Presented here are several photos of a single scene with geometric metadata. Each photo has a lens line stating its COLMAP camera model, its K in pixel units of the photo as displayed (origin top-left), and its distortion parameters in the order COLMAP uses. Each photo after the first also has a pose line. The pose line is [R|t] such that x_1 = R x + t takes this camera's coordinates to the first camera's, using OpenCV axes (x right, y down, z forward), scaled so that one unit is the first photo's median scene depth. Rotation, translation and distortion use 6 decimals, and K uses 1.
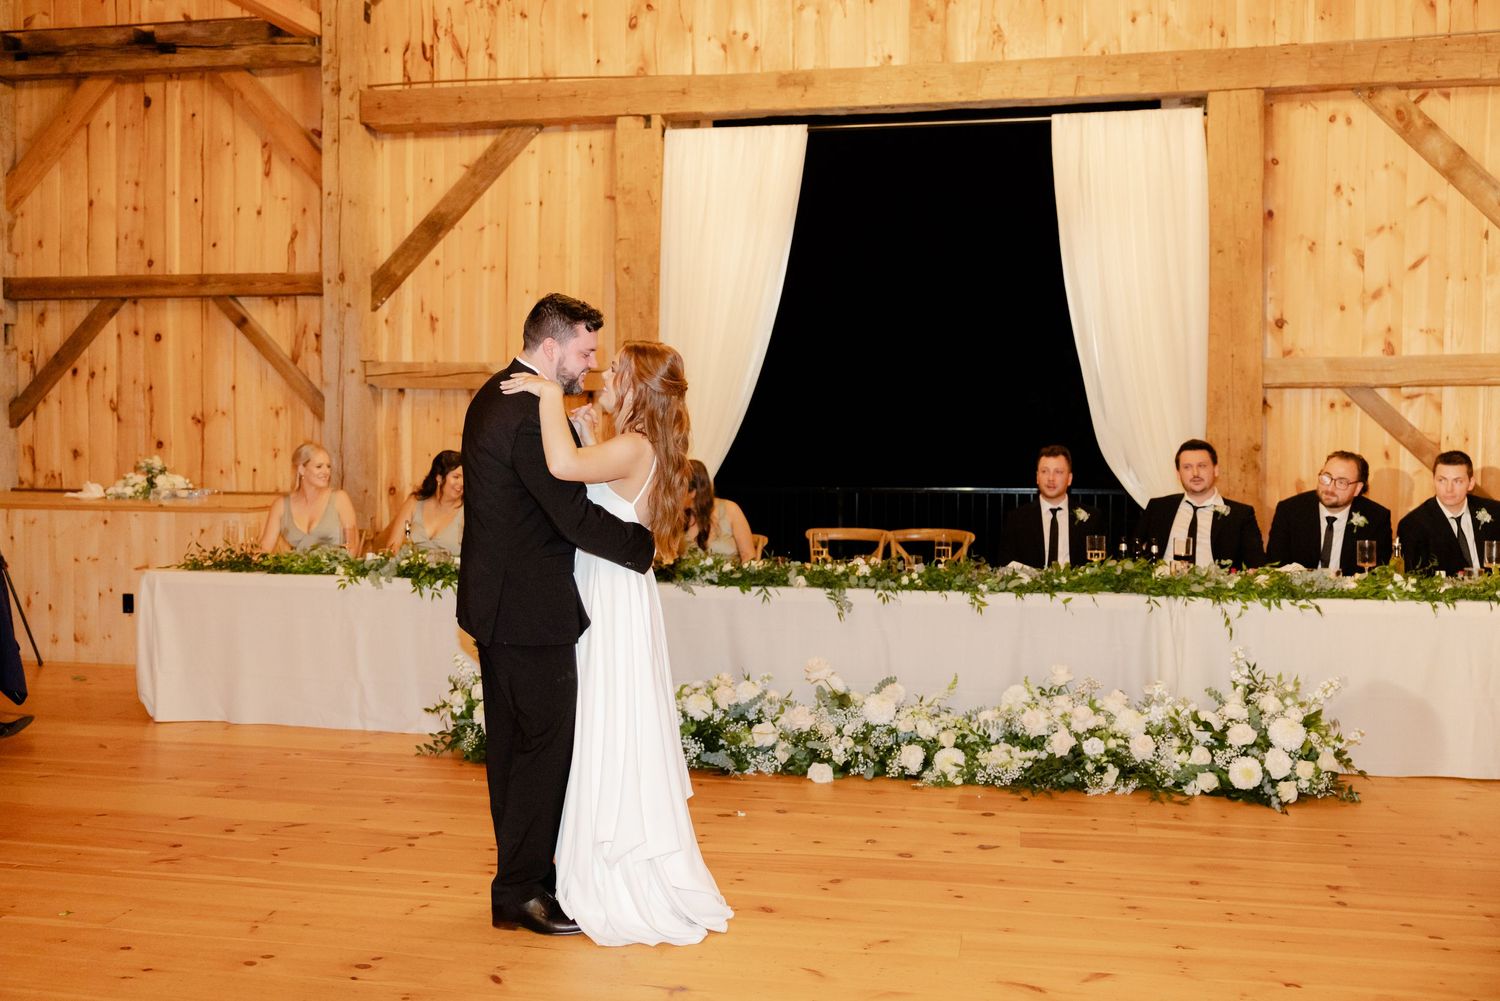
lens RADIAL K [[1468.3, 0, 719.3], [0, 1468.3, 489.4], [0, 0, 1]] dist [-0.012504, 0.022691]
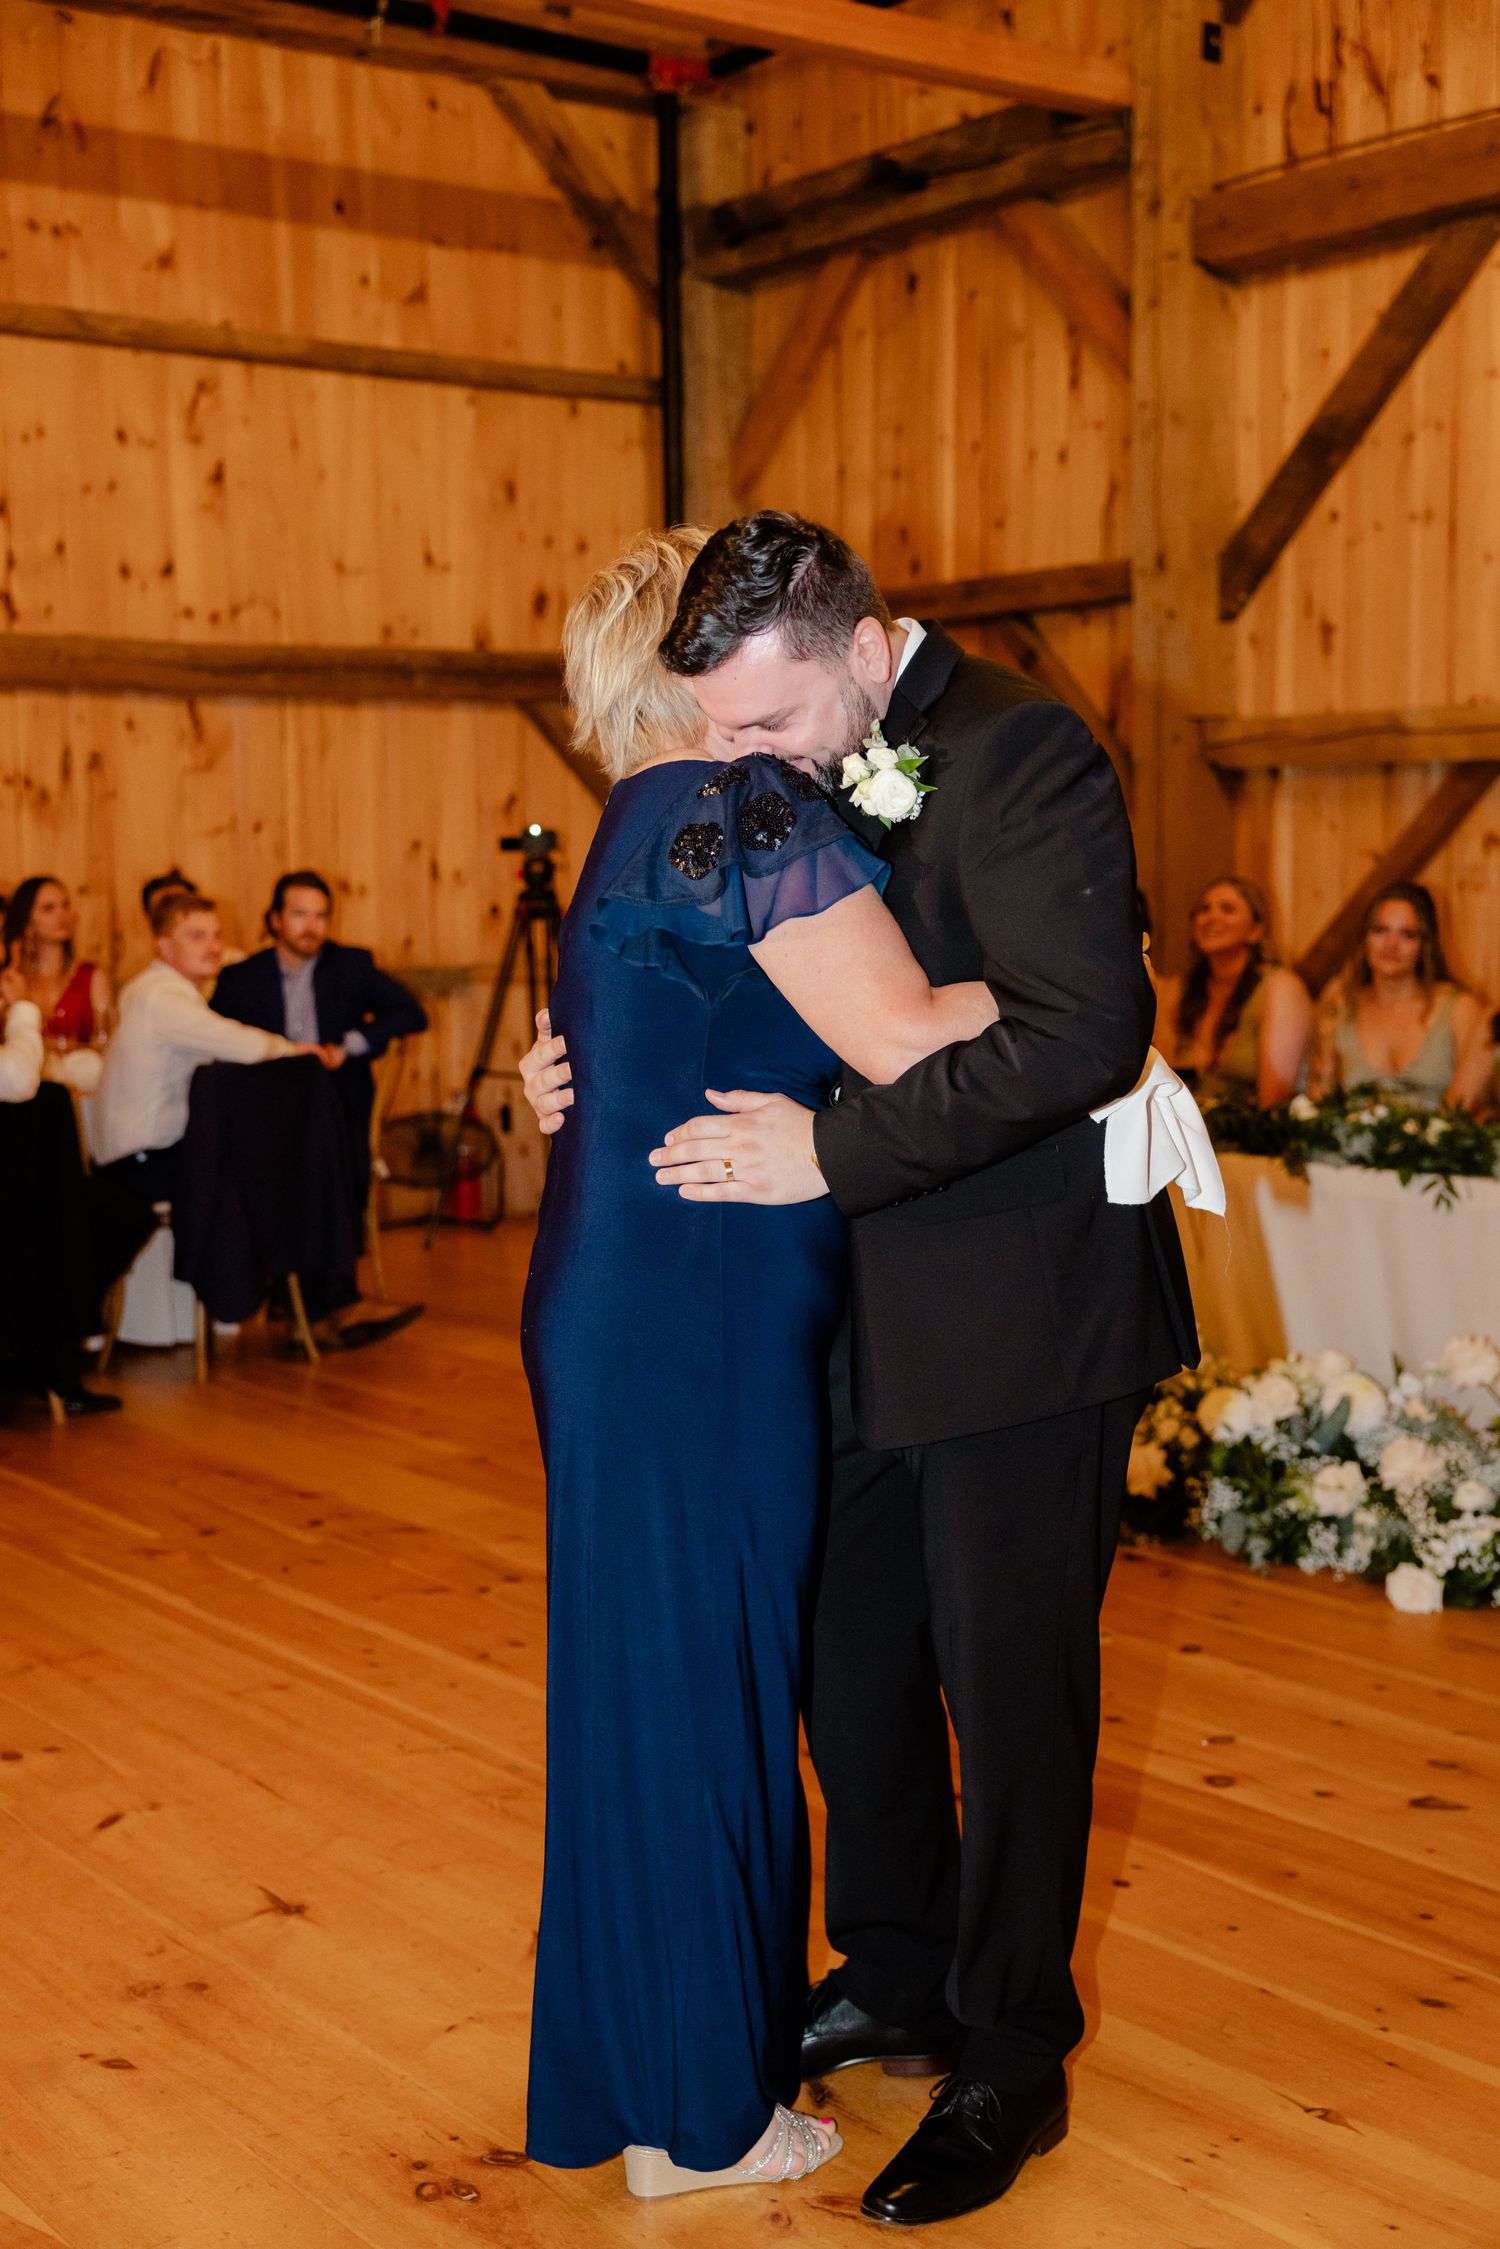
lens RADIAL K [[2700.1, 0, 746.6], [0, 2700.1, 1134.4], [0, 0, 1]] dist [0.010549, 0.012476]
pose [[0.764026, 0.045889, -0.643551, 0.302989], [-0.004714, 0.997838, 0.065556, -0.000859], [0.645168, -0.047053, 0.762591, 0.160348]]
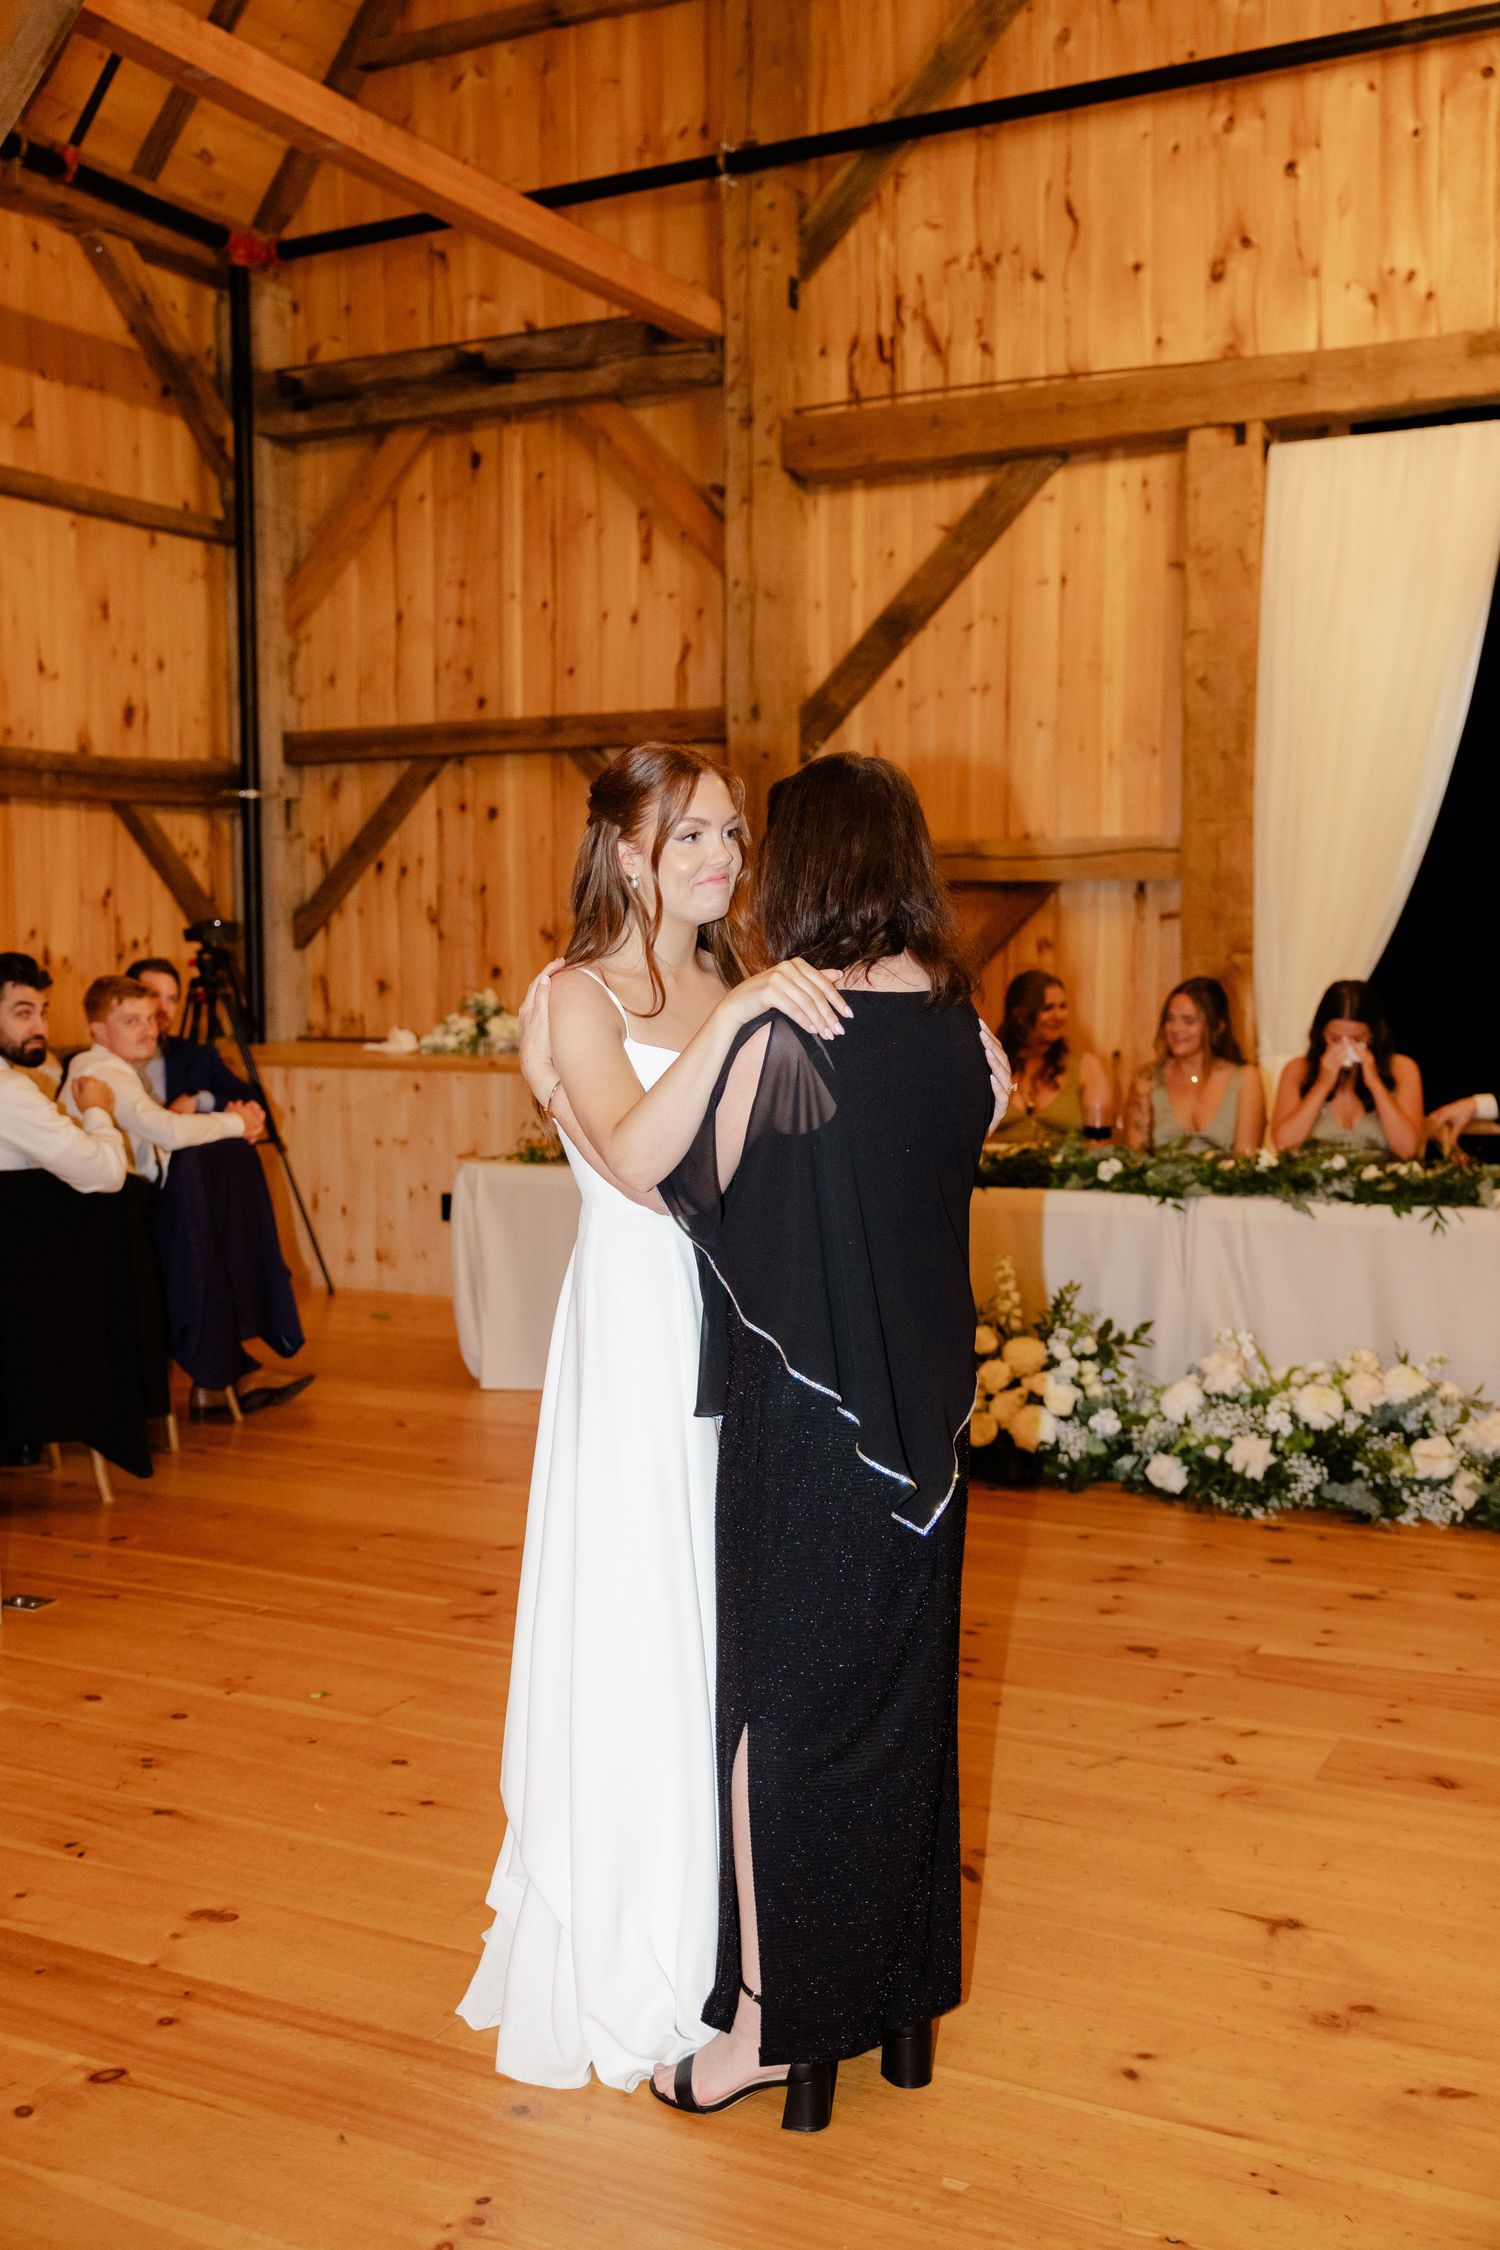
lens RADIAL K [[2202.2, 0, 742.7], [0, 2202.2, 1136.9], [0, 0, 1]] dist [0.015873, -0.001351]
pose [[0.964852, 0.012648, -0.262489, -0.004321], [-0.000399, 0.998911, 0.046665, -0.002529], [0.262793, -0.044920, 0.963806, 0.054442]]
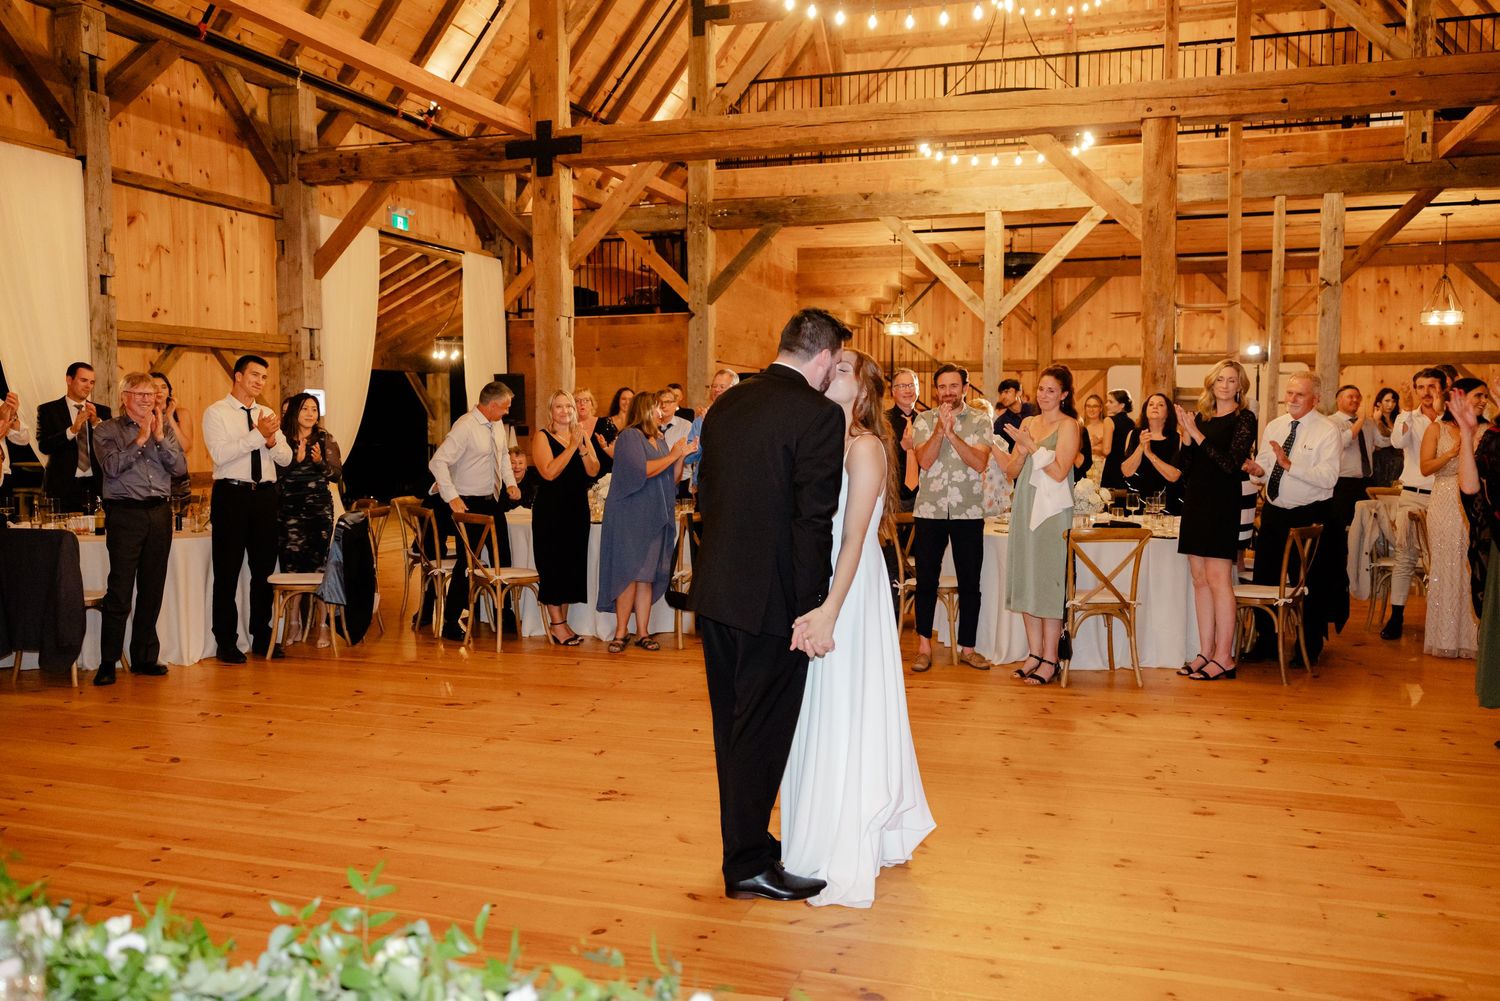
lens RADIAL K [[1245.1, 0, 750.0], [0, 1245.1, 500.5], [0, 0, 1]] dist [-0.003929, 0.017810]
pose [[-0.994268, -0.008193, 0.106600, -0.049443], [0.002821, 0.994701, 0.102768, -0.041356], [-0.106877, 0.102480, -0.988977, 0.911392]]
